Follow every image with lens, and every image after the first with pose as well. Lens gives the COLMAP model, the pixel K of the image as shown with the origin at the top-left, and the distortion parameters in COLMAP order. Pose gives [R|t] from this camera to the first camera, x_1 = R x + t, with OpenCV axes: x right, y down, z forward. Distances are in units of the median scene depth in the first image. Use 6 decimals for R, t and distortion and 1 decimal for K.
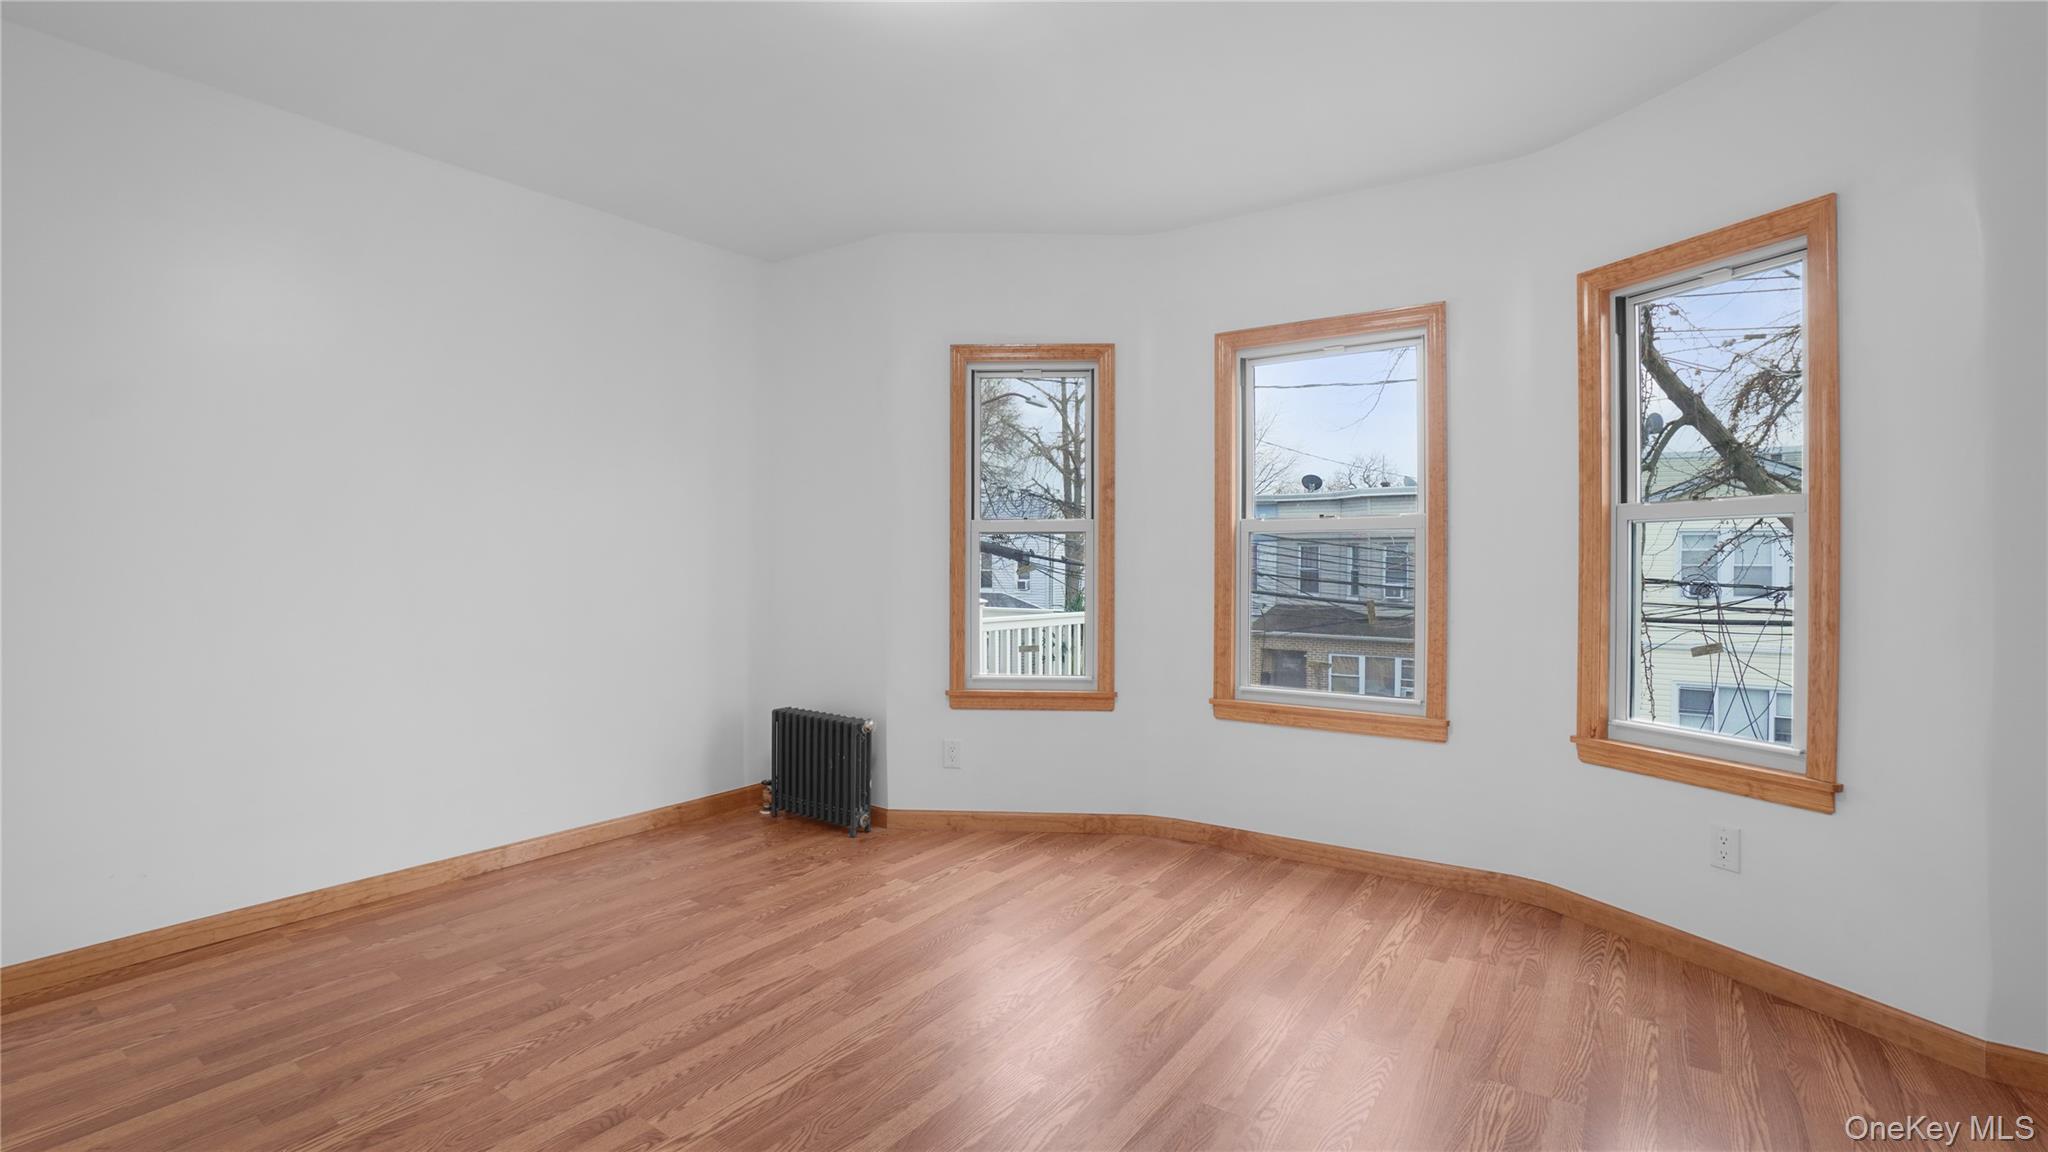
lens RADIAL K [[902.1, 0, 1029.5], [0, 902.1, 562.2], [0, 0, 1]] dist [-0.042407, 0.021320]
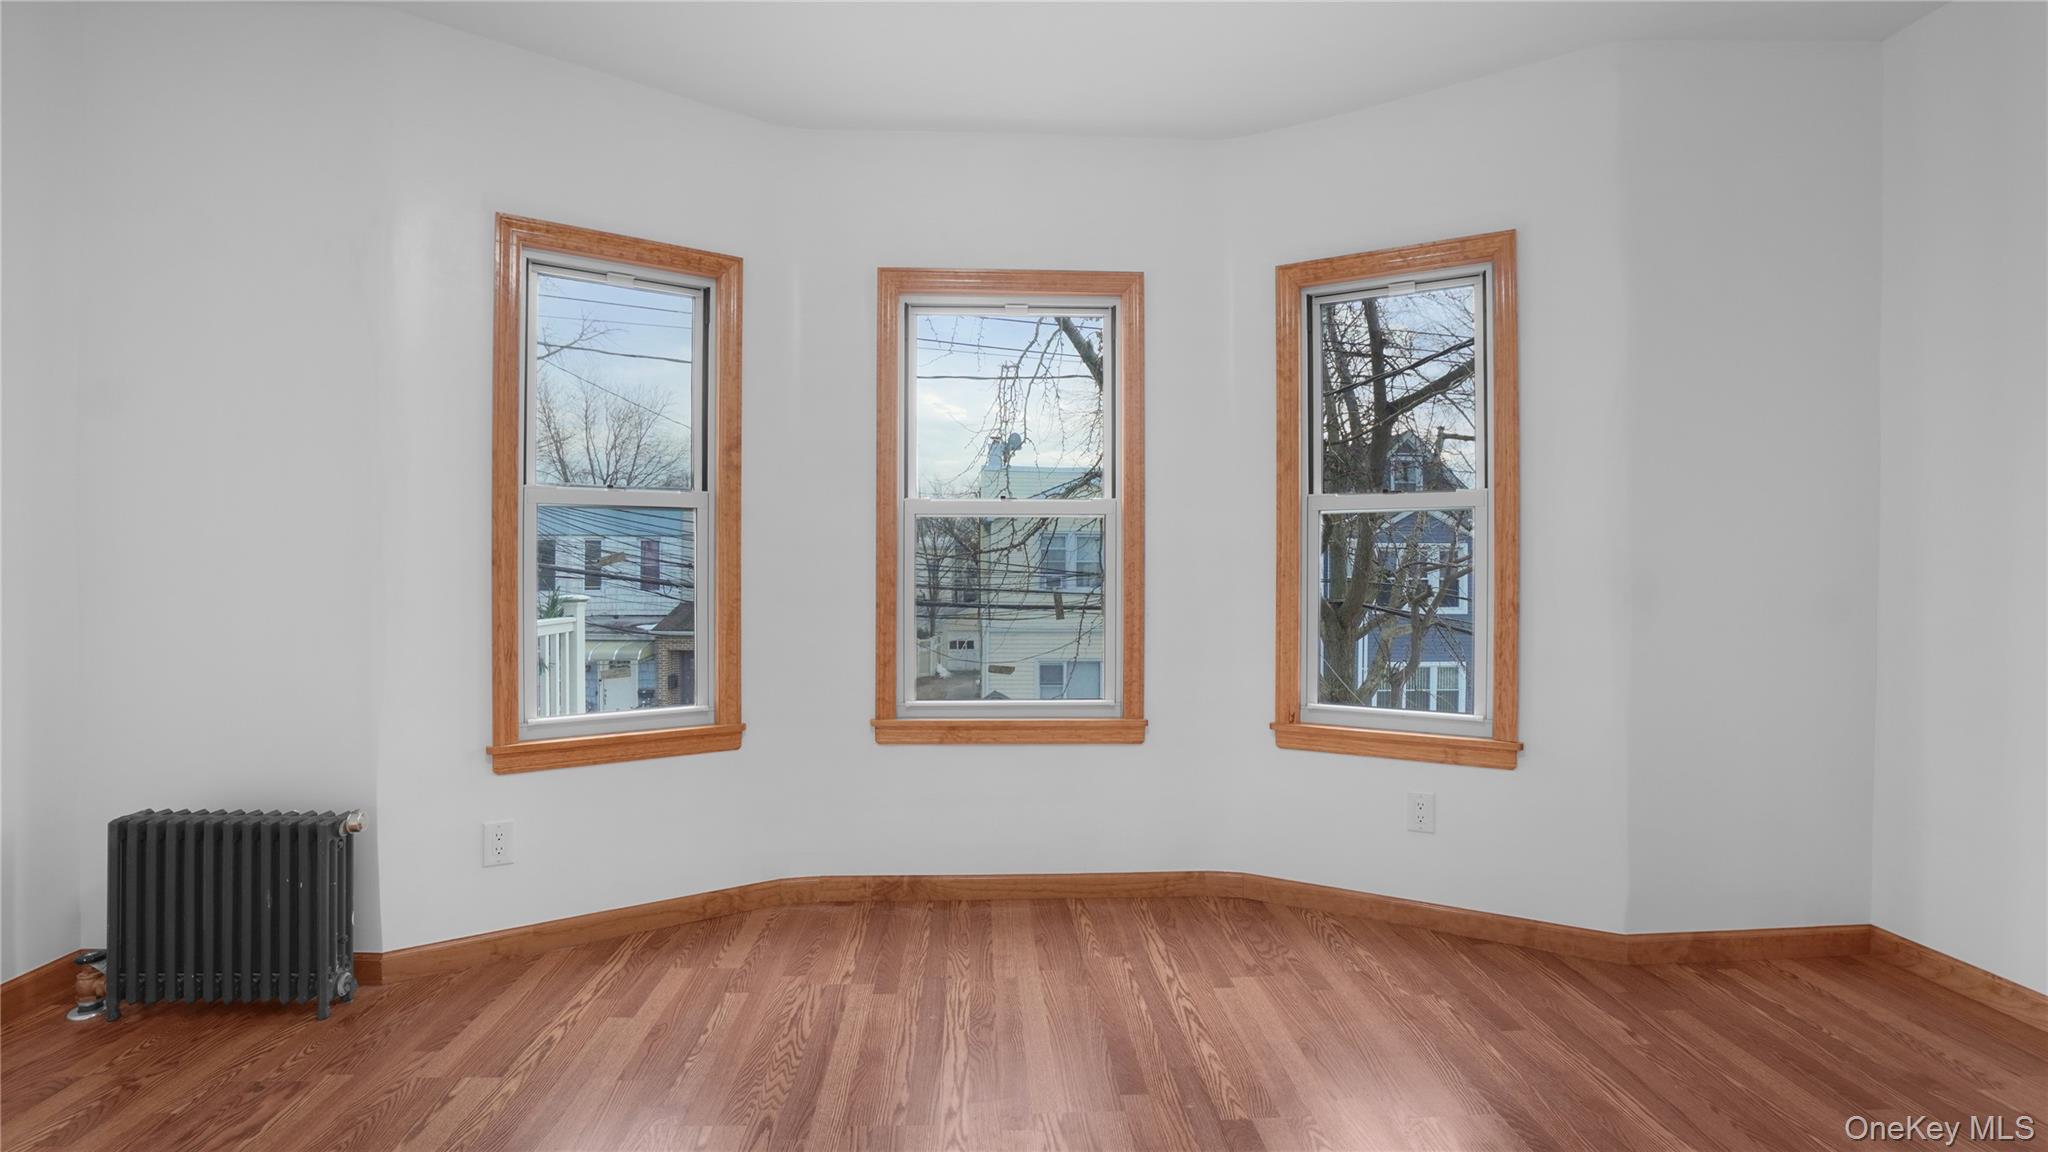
lens RADIAL K [[910.7, 0, 1023.6], [0, 910.7, 562.7], [0, 0, 1]] dist [-0.060275, 0.025153]
pose [[0.798056, -0.000452, 0.602583, -0.199257], [-0.001680, 0.999994, 0.002975, 0.009339], [-0.602581, -0.003387, 0.798051, 0.303559]]
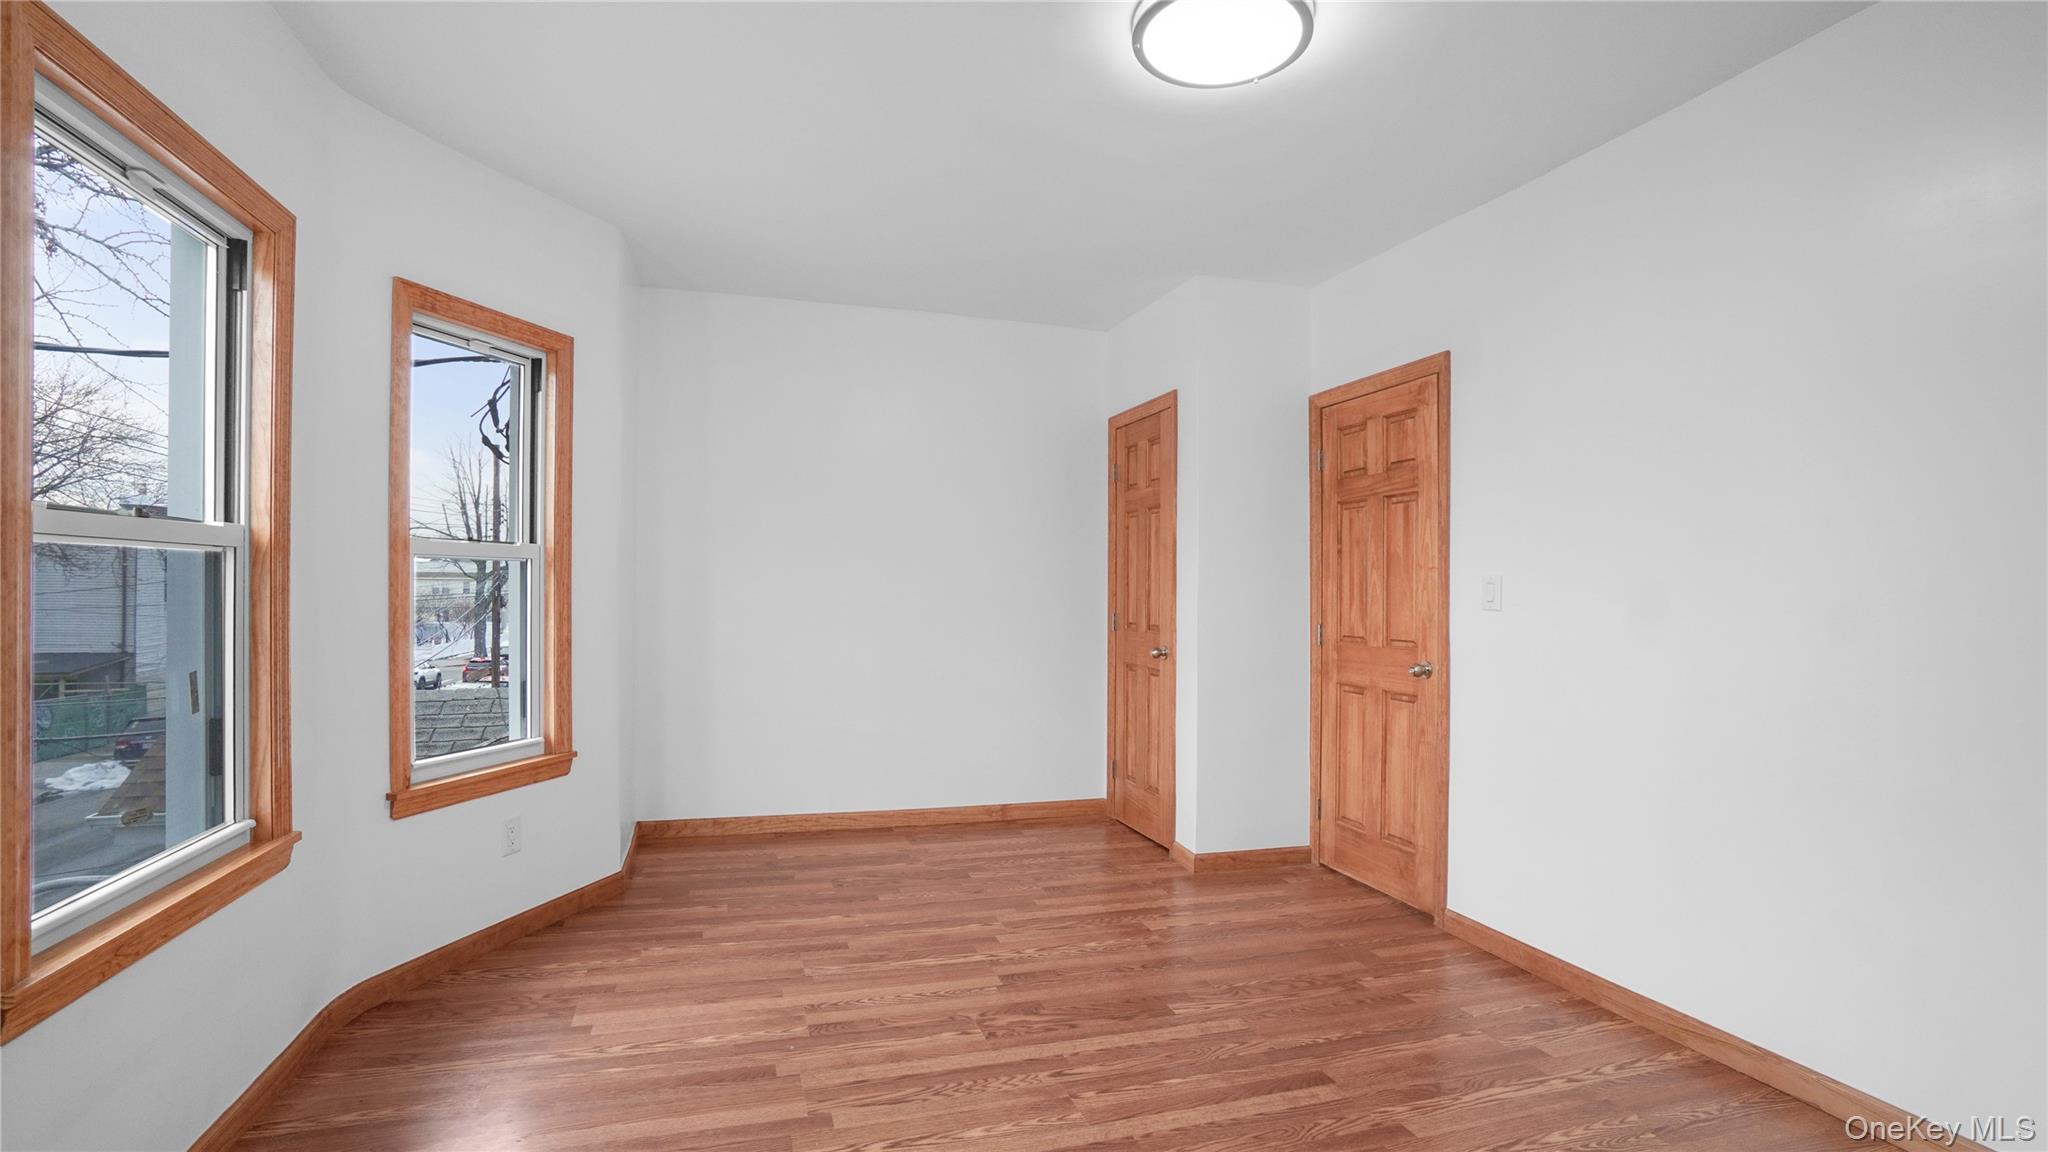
lens RADIAL K [[936.1, 0, 932.9], [0, 936.1, 580.8], [0, 0, 1]] dist [-0.062588, 0.025420]
pose [[-0.742331, -0.002563, 0.670029, -0.346828], [-0.008168, 0.999953, -0.005224, -0.014788], [-0.669984, -0.009350, -0.742317, 1.136968]]
